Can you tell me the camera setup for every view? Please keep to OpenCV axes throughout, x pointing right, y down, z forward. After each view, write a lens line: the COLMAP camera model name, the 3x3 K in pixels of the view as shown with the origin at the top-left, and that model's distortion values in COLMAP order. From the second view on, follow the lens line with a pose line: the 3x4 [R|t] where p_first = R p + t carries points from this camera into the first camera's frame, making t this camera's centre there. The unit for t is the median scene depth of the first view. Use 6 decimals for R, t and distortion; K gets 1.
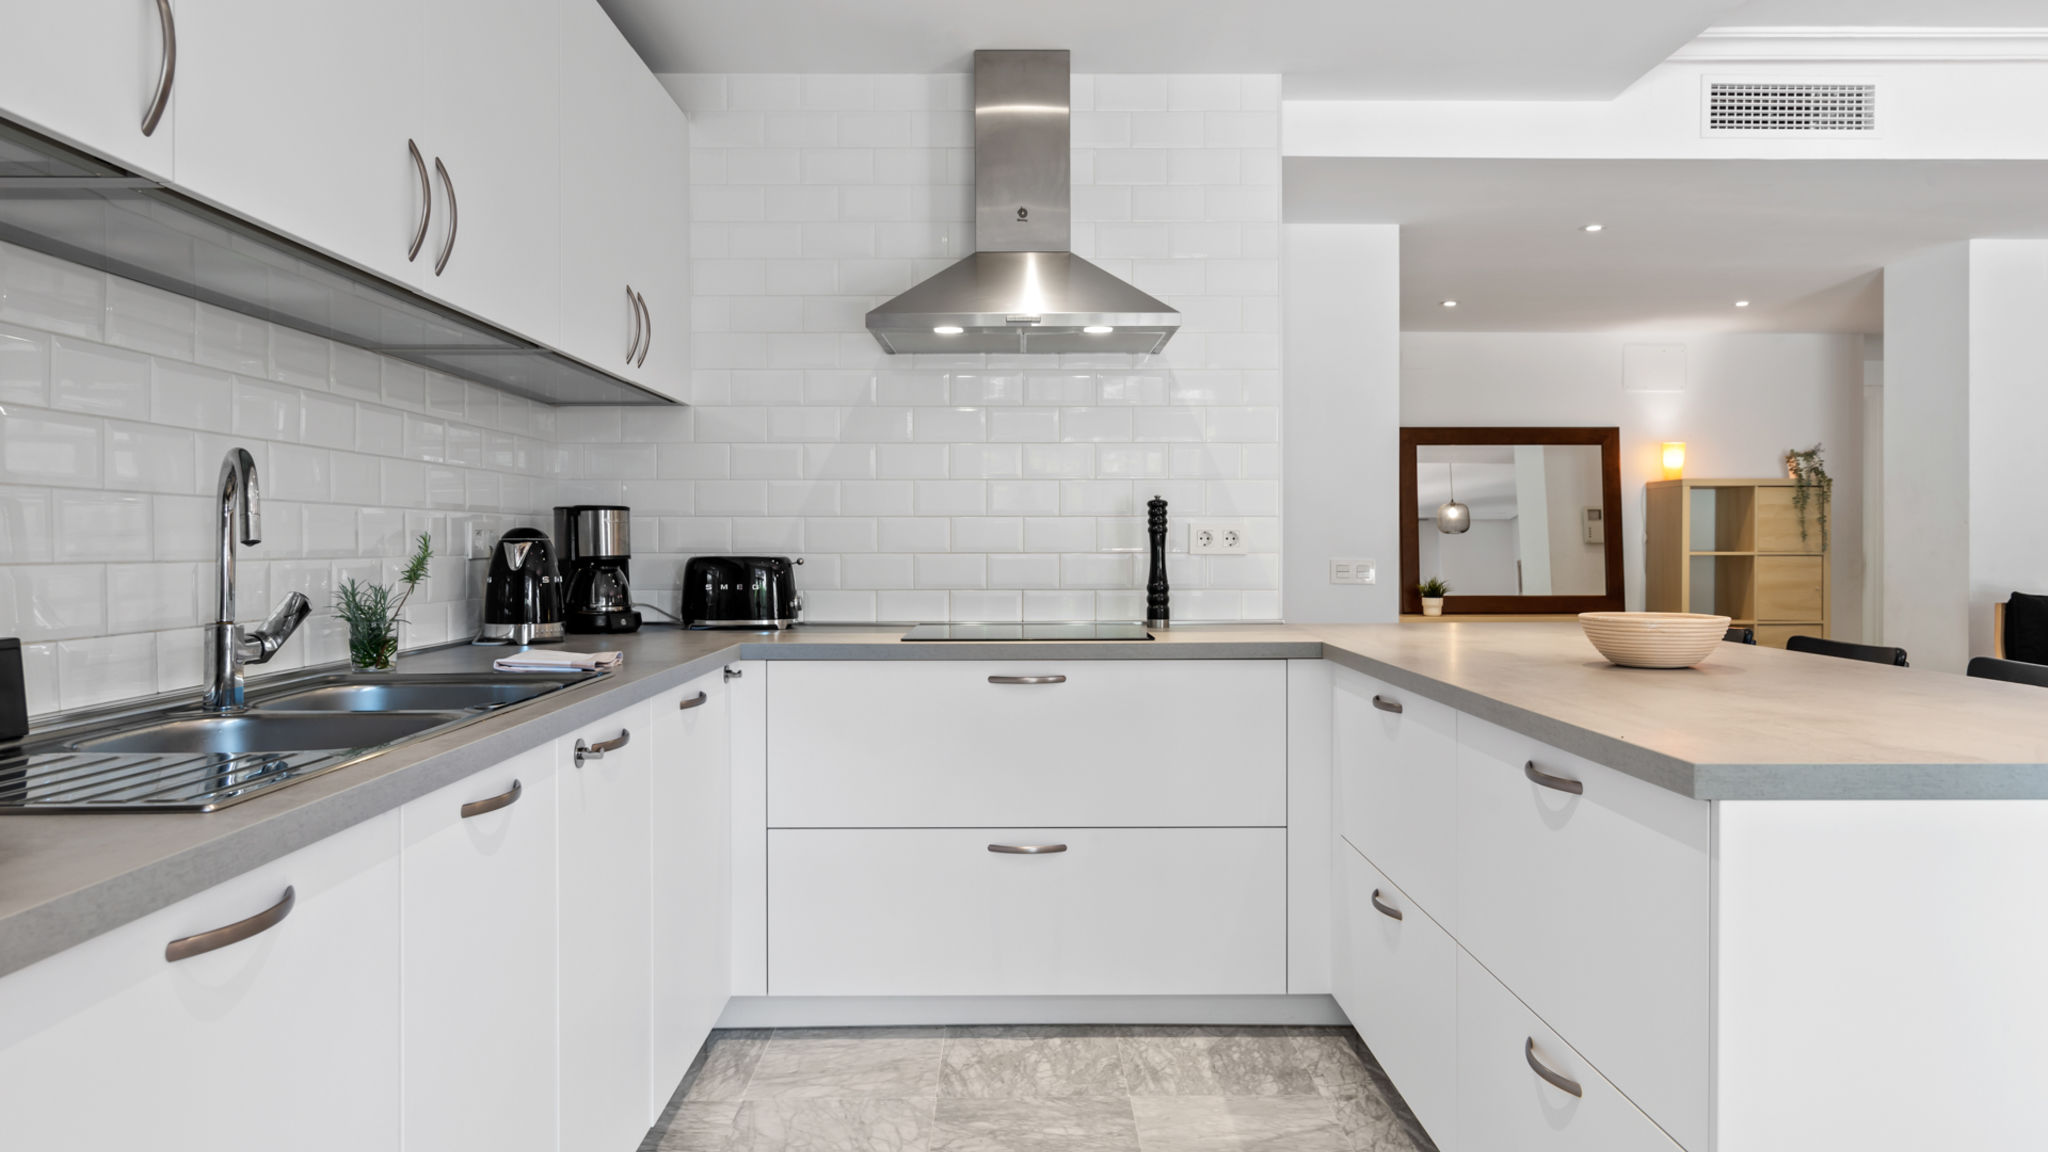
lens RADIAL K [[1331.8, 0, 1026.7], [0, 1331.8, 545.8], [0, 0, 1]] dist [-0.000050, 0.000658]
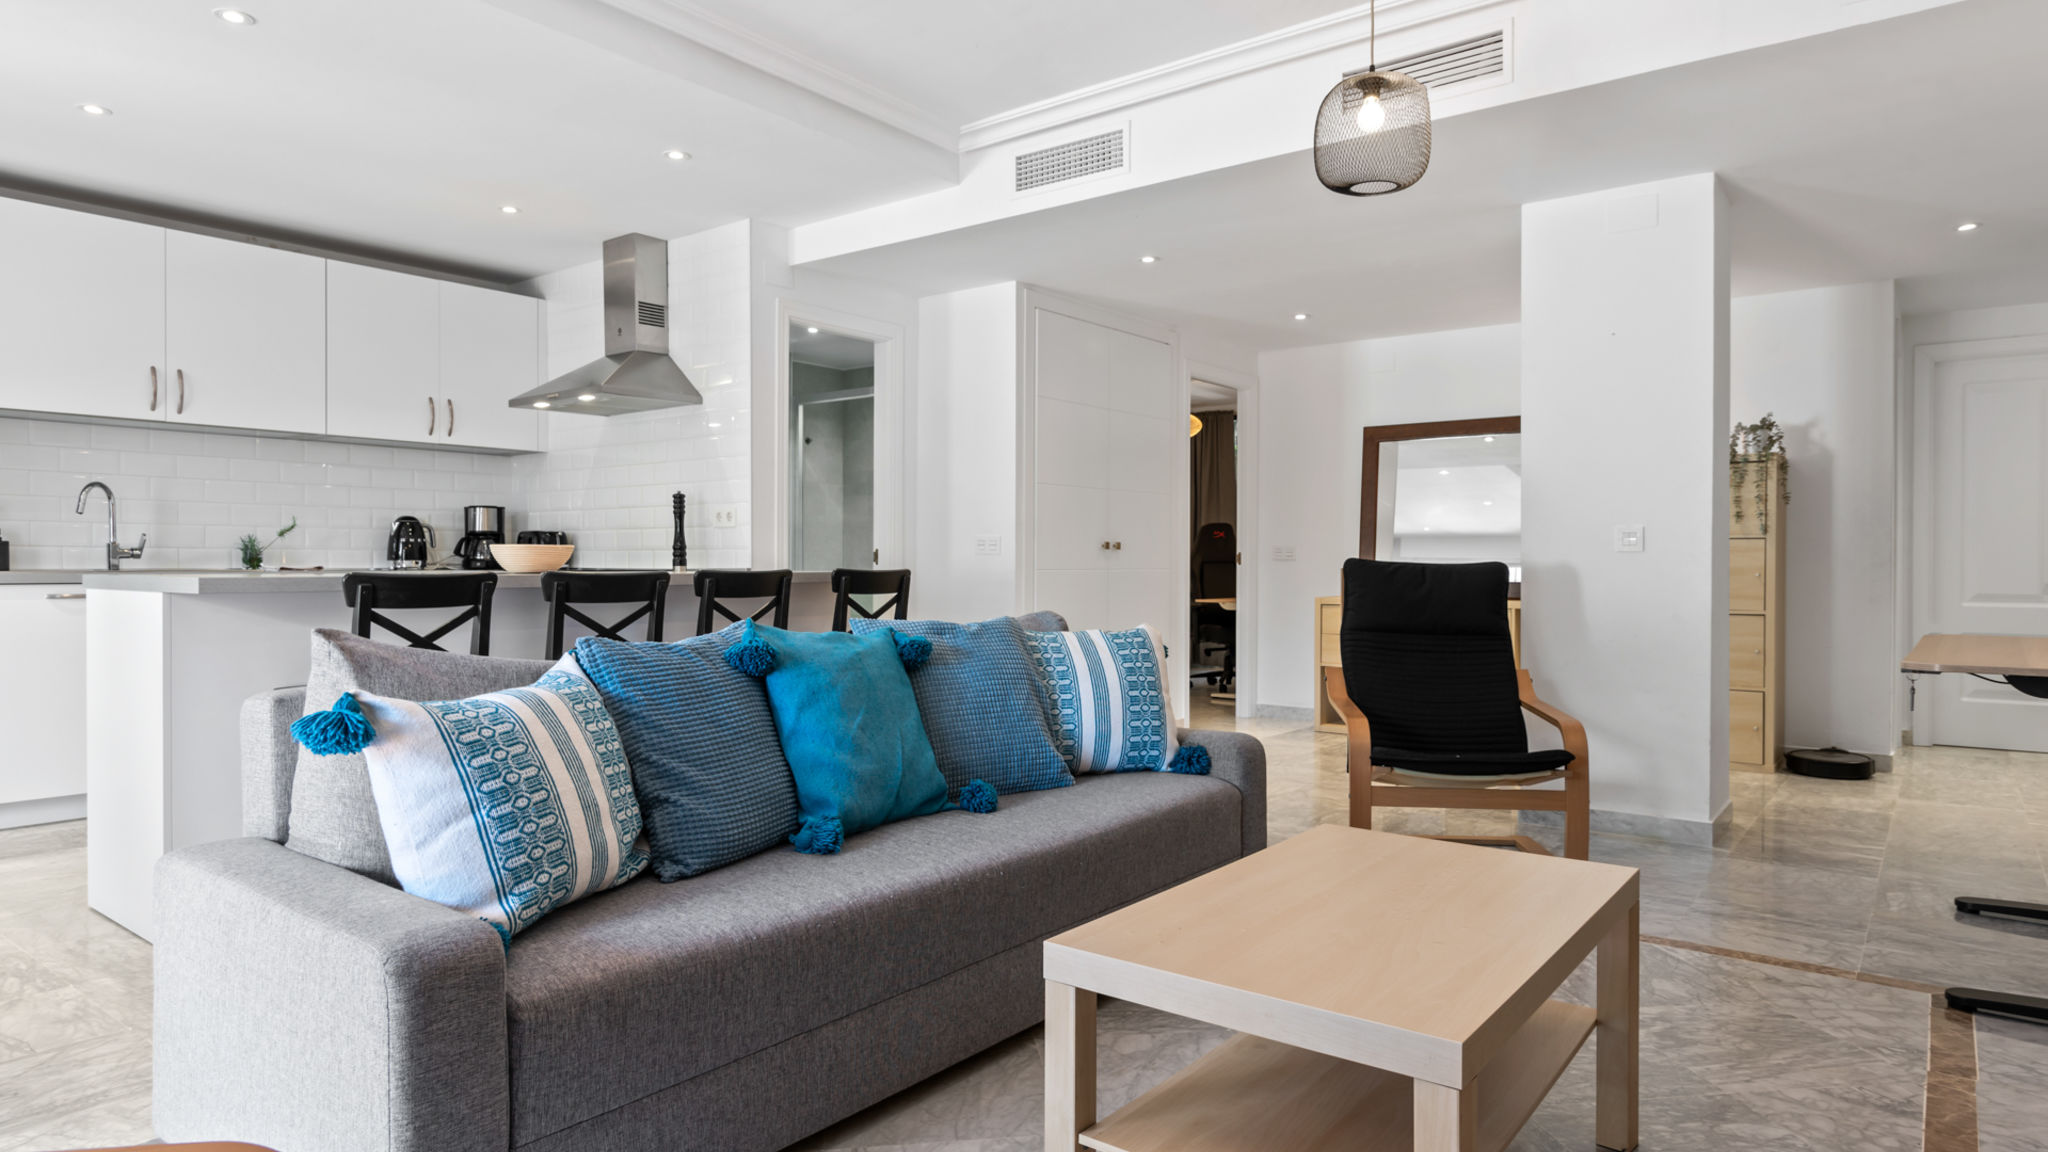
lens RADIAL K [[1197.2, 0, 1024.0], [0, 1197.2, 576.0], [0, 0, 1]] dist [0.007618, 0.001878]
pose [[0.779645, 0.008474, -0.626164, 1.360395], [-0.003956, 0.999955, 0.008606, 0.052772], [0.626209, -0.004233, 0.779644, 0.109244]]
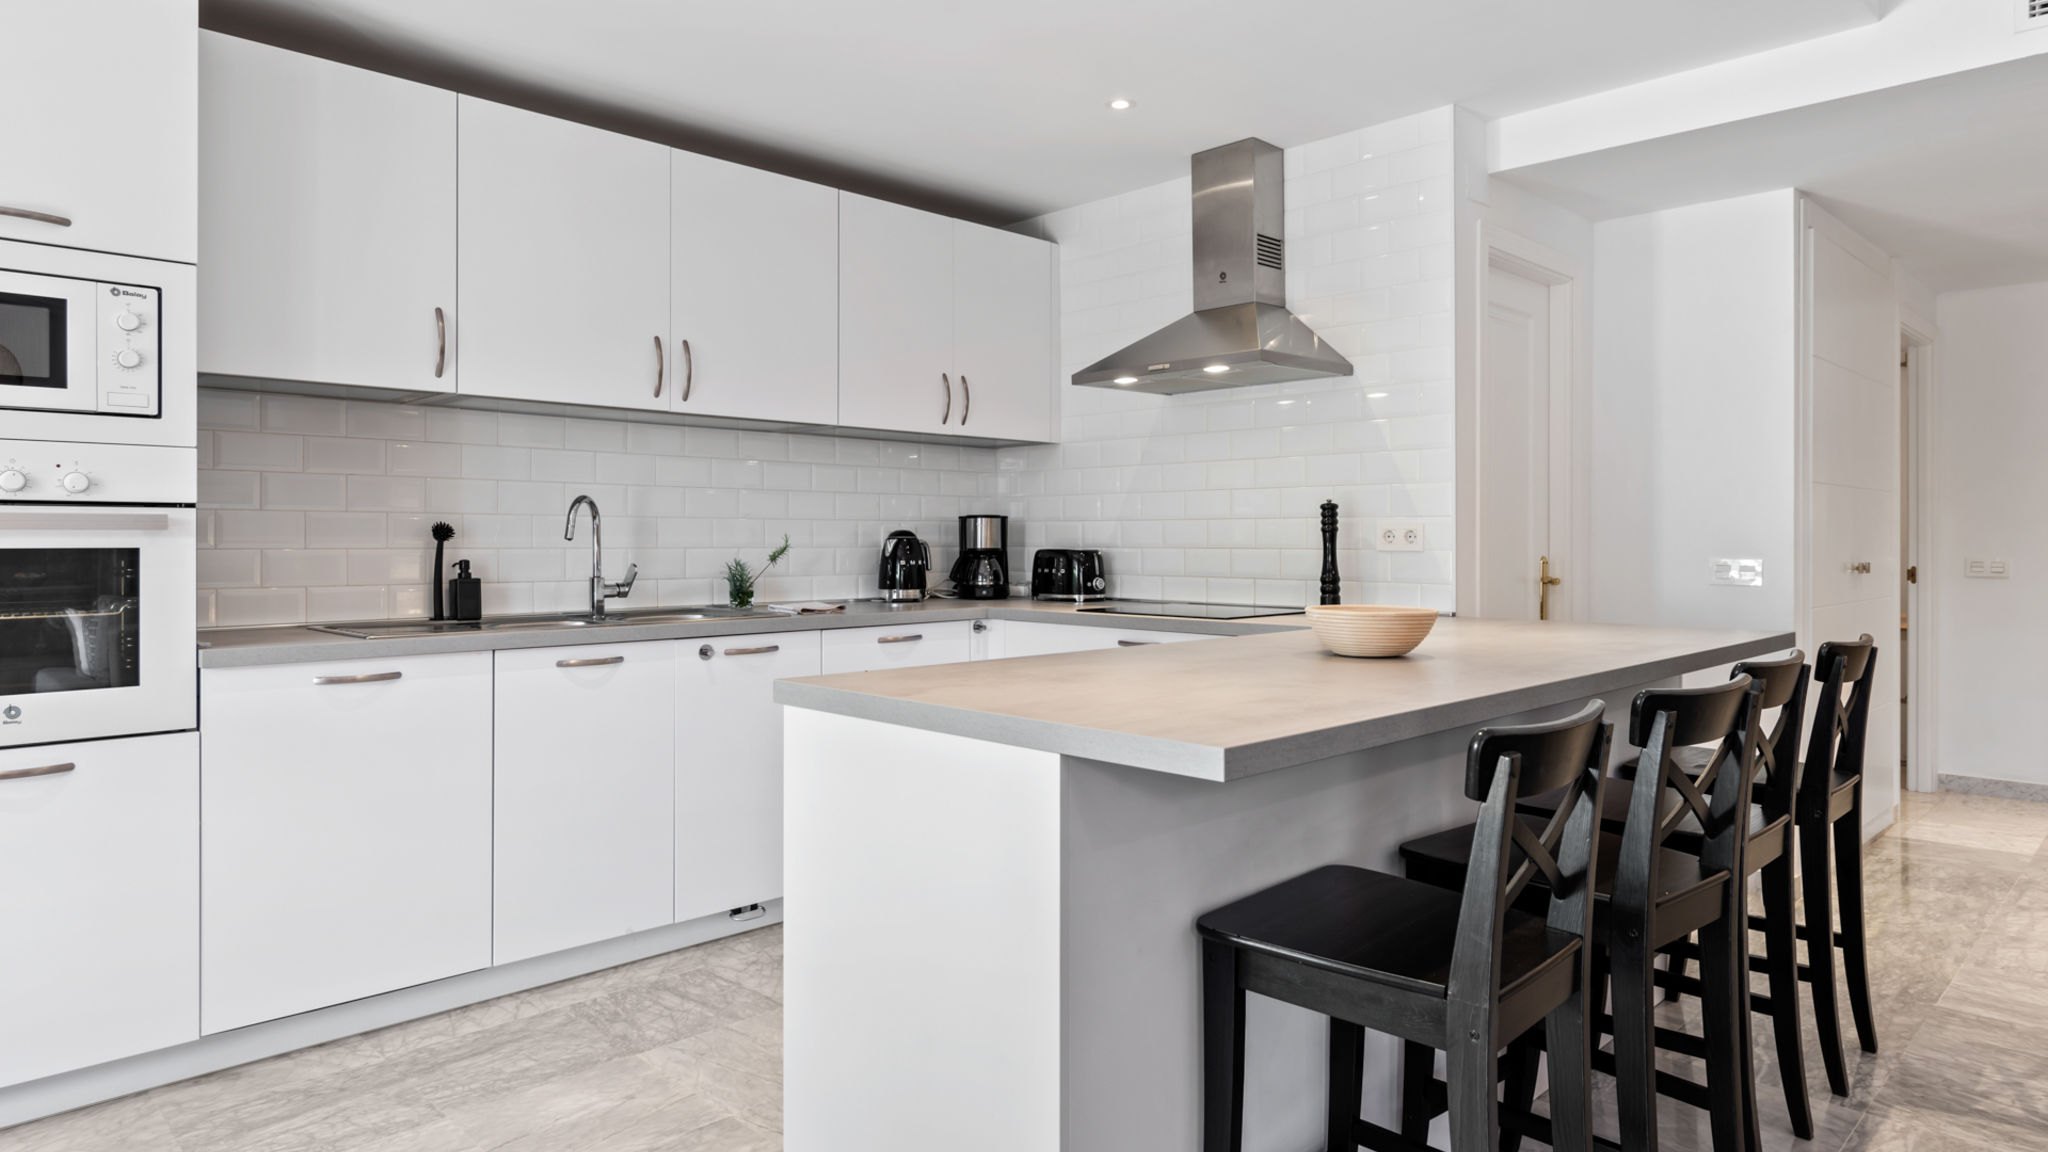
lens RADIAL K [[1206.2, 0, 1035.4], [0, 1206.2, 540.8], [0, 0, 1]] dist [-0.003445, 0.000550]
pose [[0.695707, 0.001512, -0.718324, 0.673177], [-0.002848, 0.999996, -0.000654, -0.000433], [0.718320, 0.002501, 0.695709, 0.086356]]
